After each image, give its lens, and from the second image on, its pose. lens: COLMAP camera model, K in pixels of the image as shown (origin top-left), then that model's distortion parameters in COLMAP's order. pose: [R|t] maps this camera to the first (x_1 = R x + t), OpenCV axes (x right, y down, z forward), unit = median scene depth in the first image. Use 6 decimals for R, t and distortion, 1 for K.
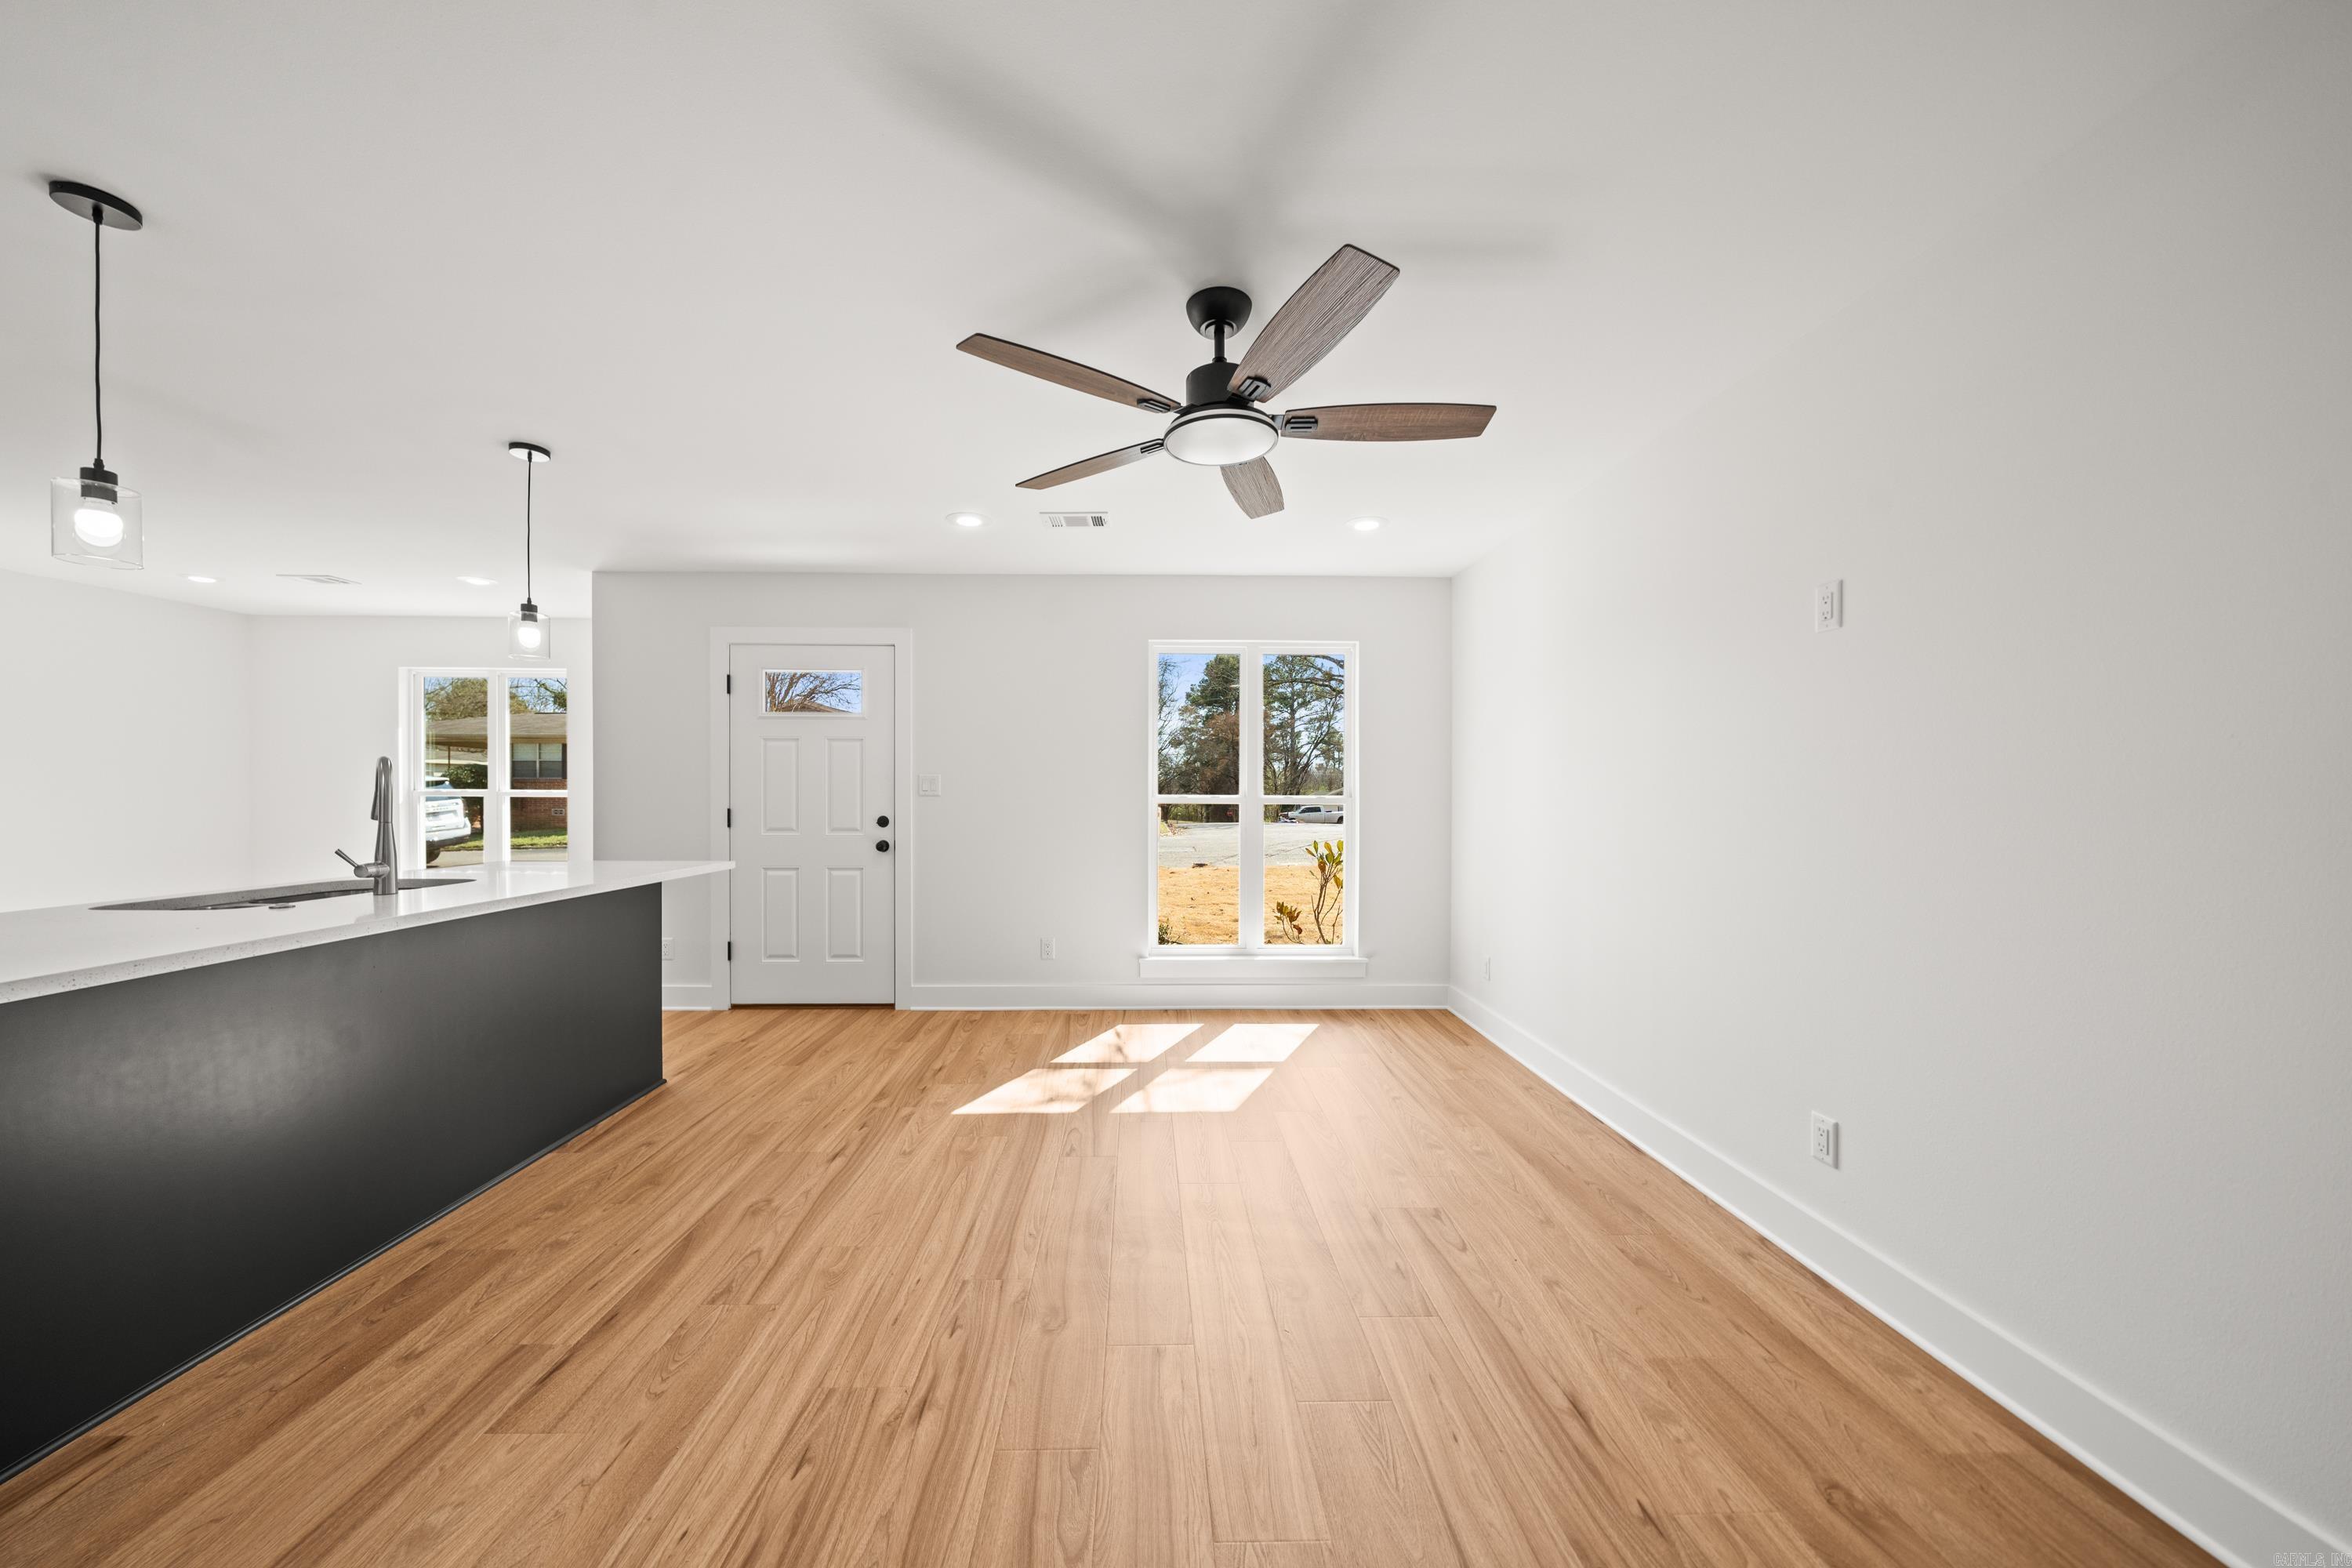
lens RADIAL K [[825.7, 0, 1152.2], [0, 825.7, 806.6], [0, 0, 1]] dist [0.002850, -0.001087]
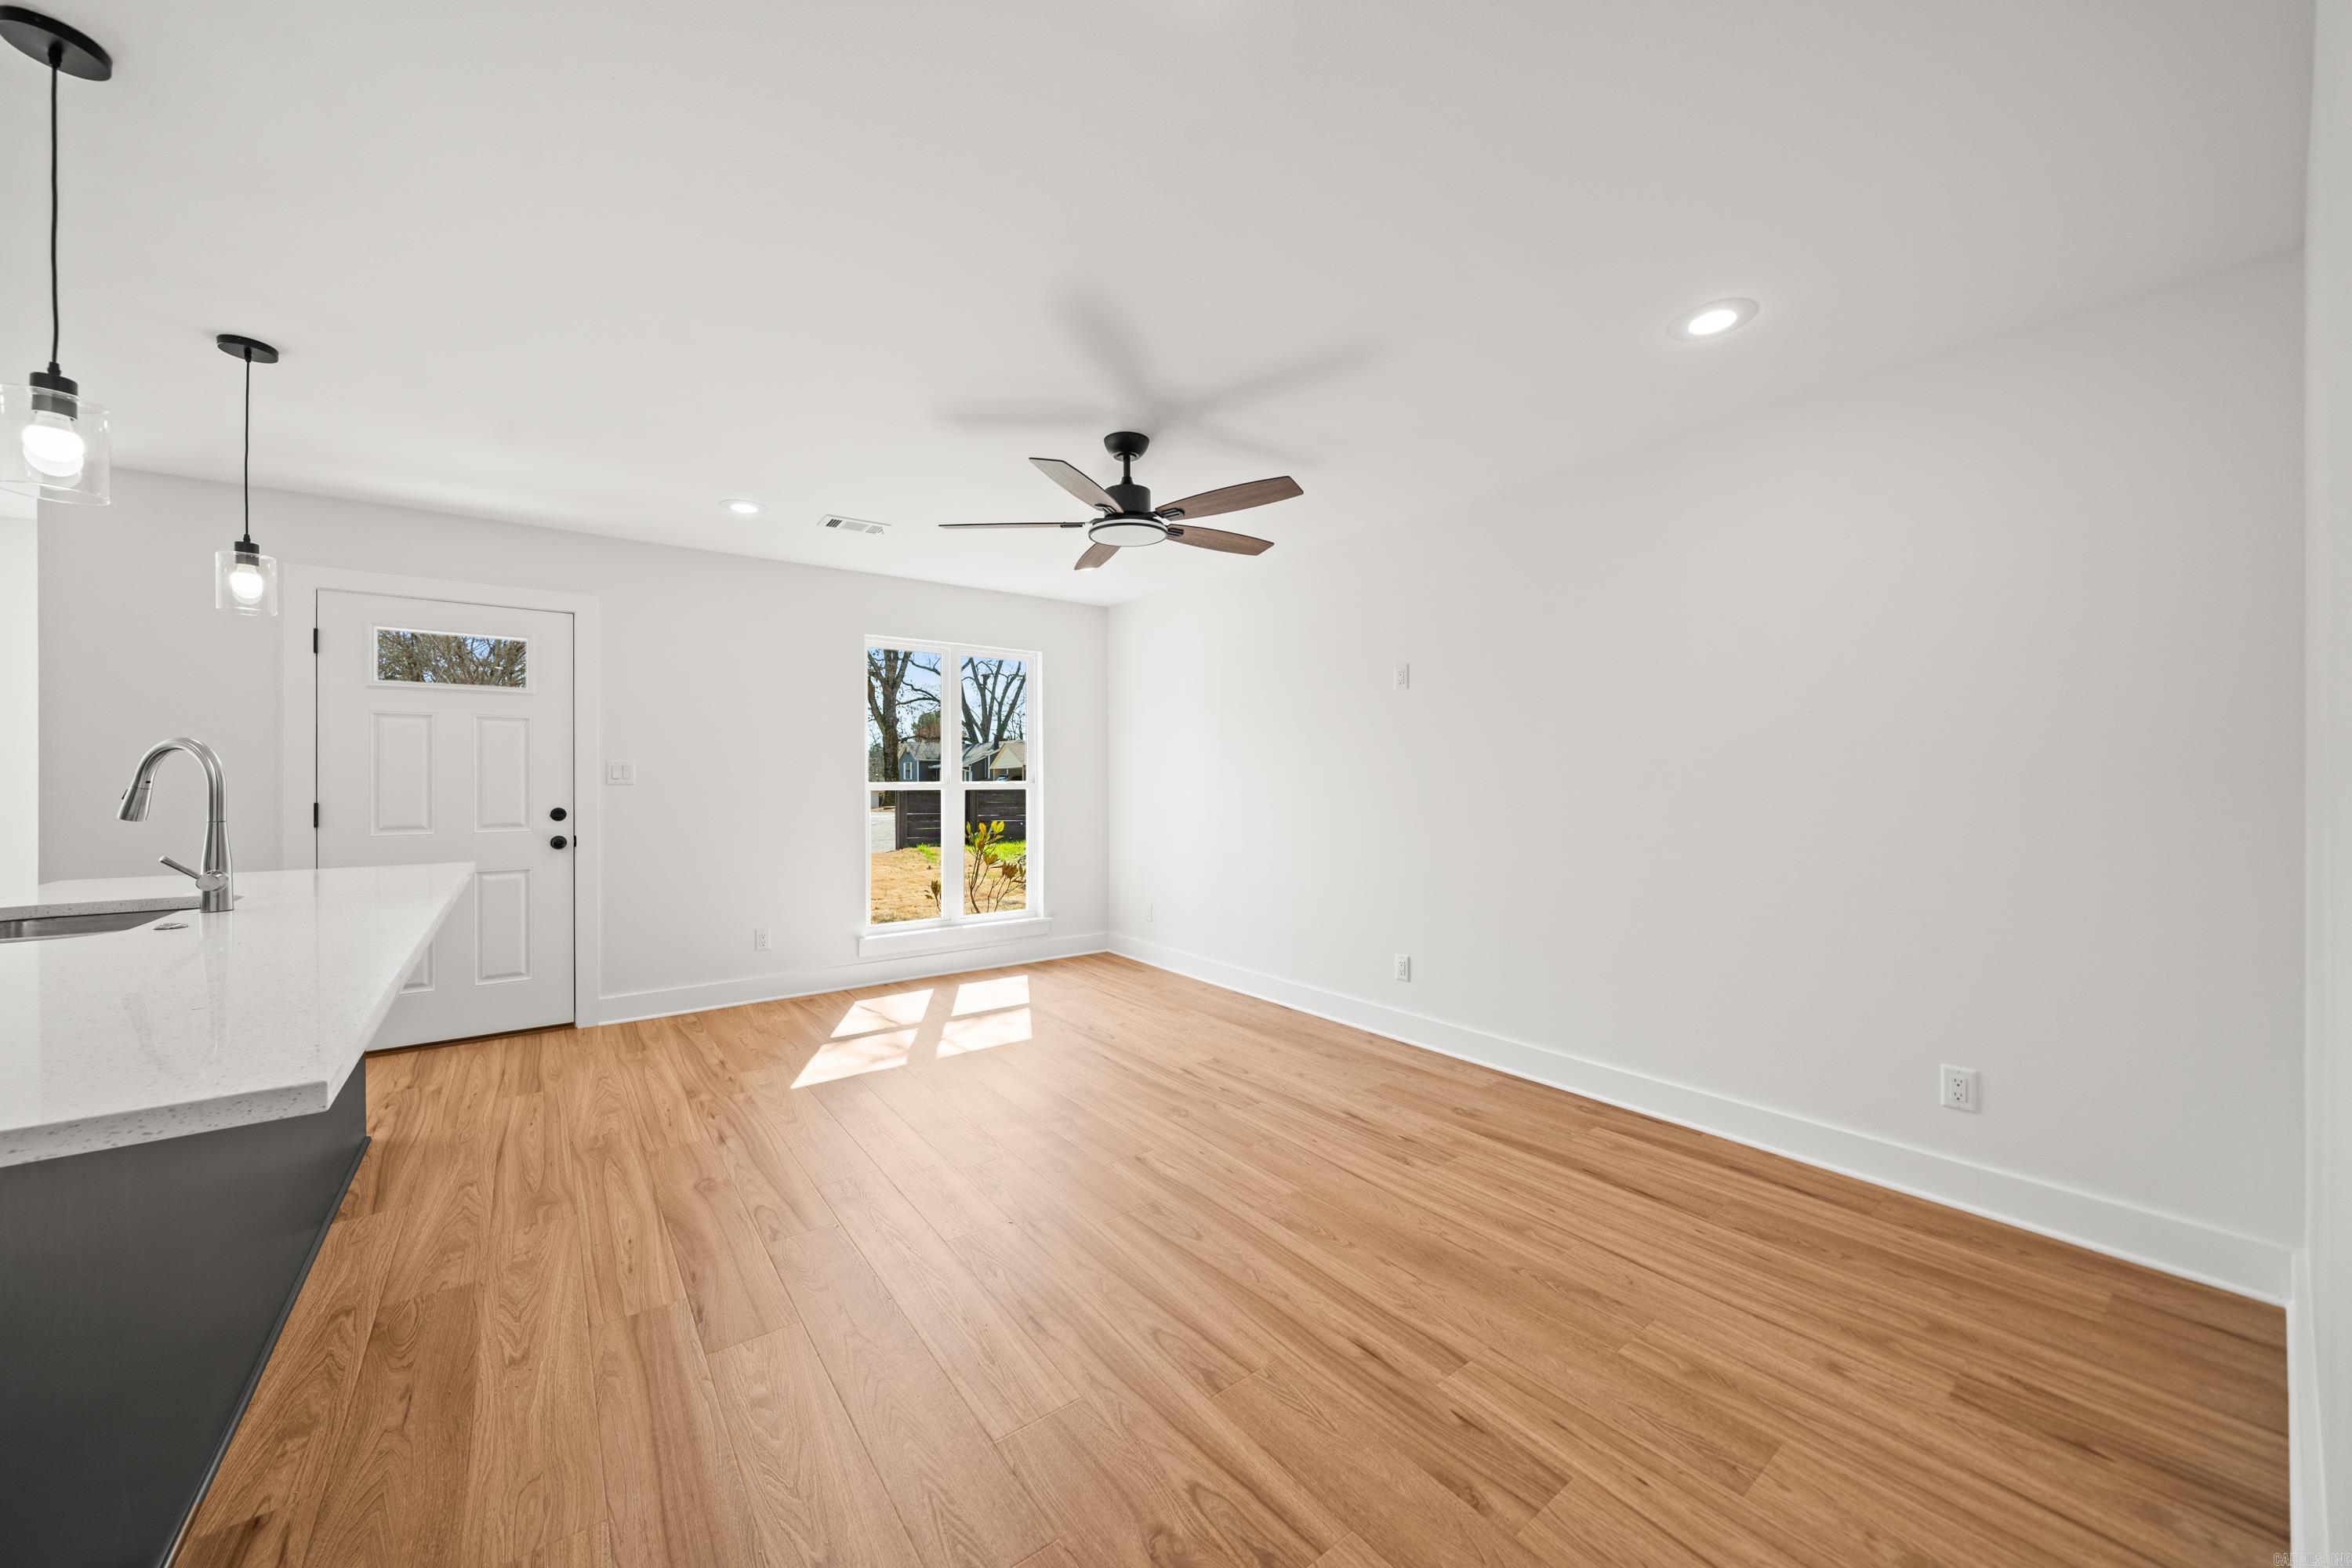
lens RADIAL K [[869.6, 0, 1171.5], [0, 869.6, 786.3], [0, 0, 1]] dist [-0.005237, 0.000843]
pose [[0.815193, -0.011442, 0.579076, -0.465493], [0.010589, 0.999932, 0.004850, -0.012611], [-0.579092, 0.002178, 0.815259, -0.170457]]
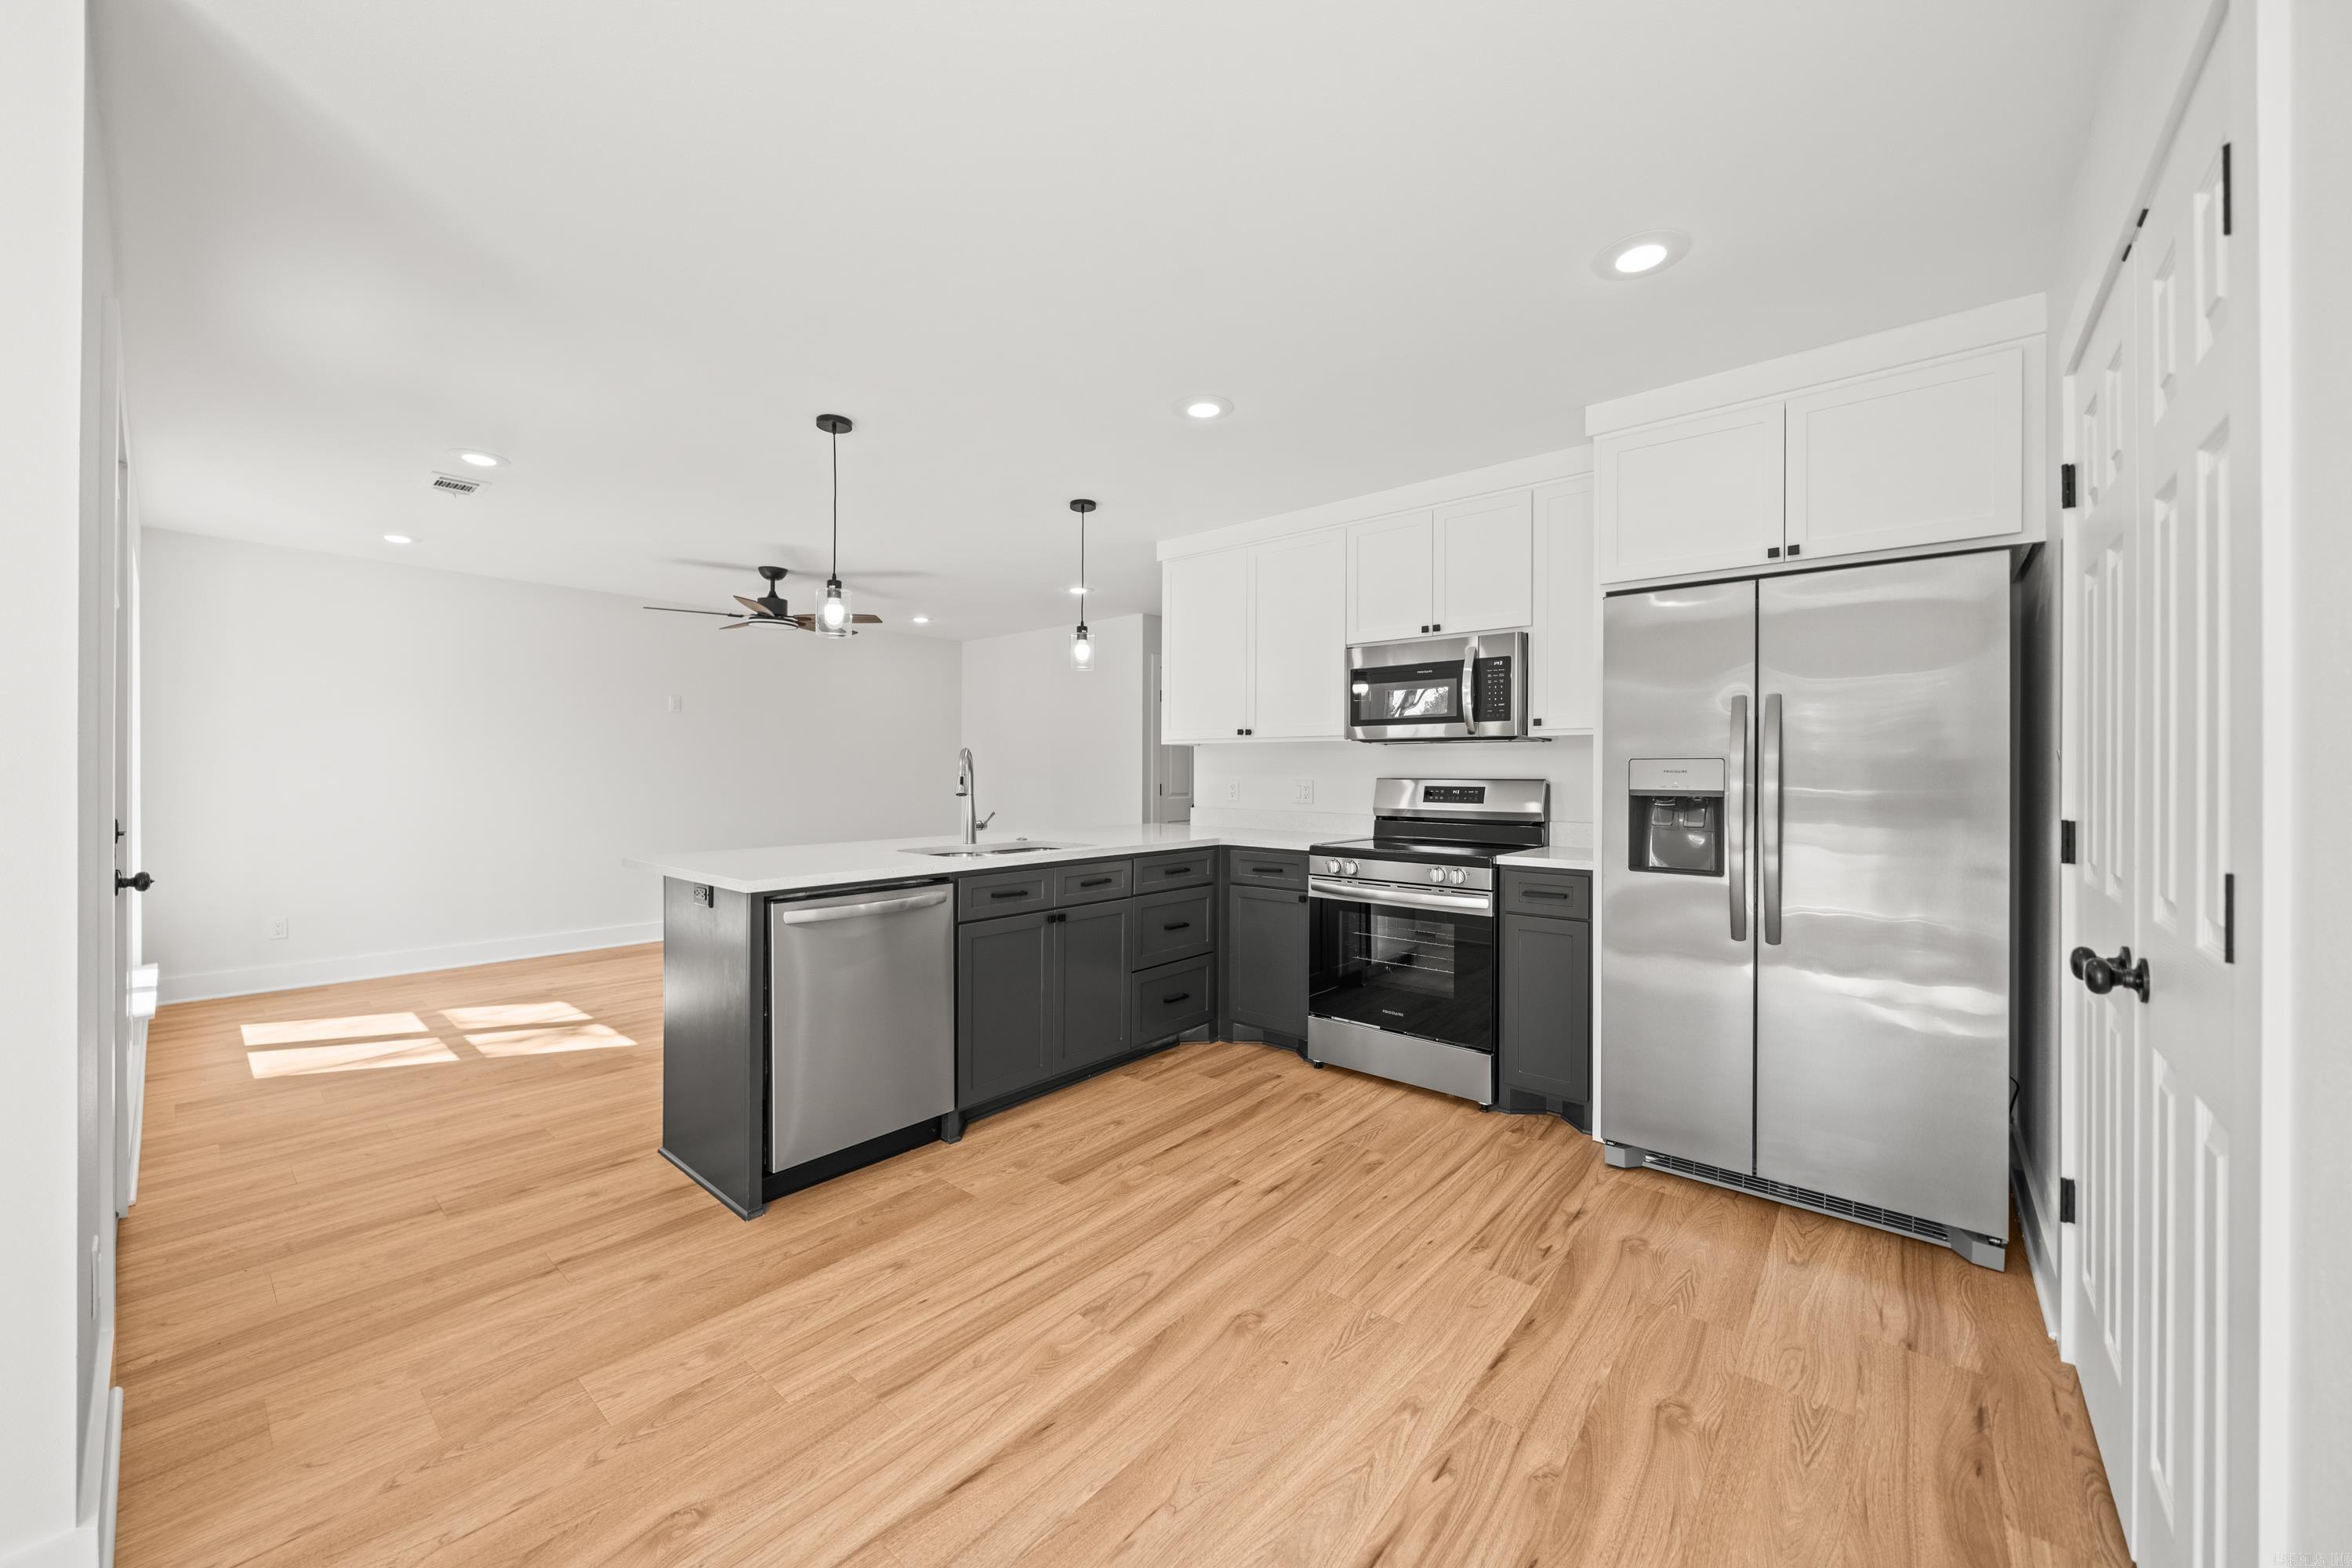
lens RADIAL K [[869.6, 0, 1154.8], [0, 869.6, 779.0], [0, 0, 1]] dist [-0.005237, 0.000843]
pose [[-0.756004, -0.014816, 0.654399, -1.556183], [-0.002574, 0.999803, 0.019662, -0.032206], [-0.654562, 0.013181, -0.755894, 1.396602]]
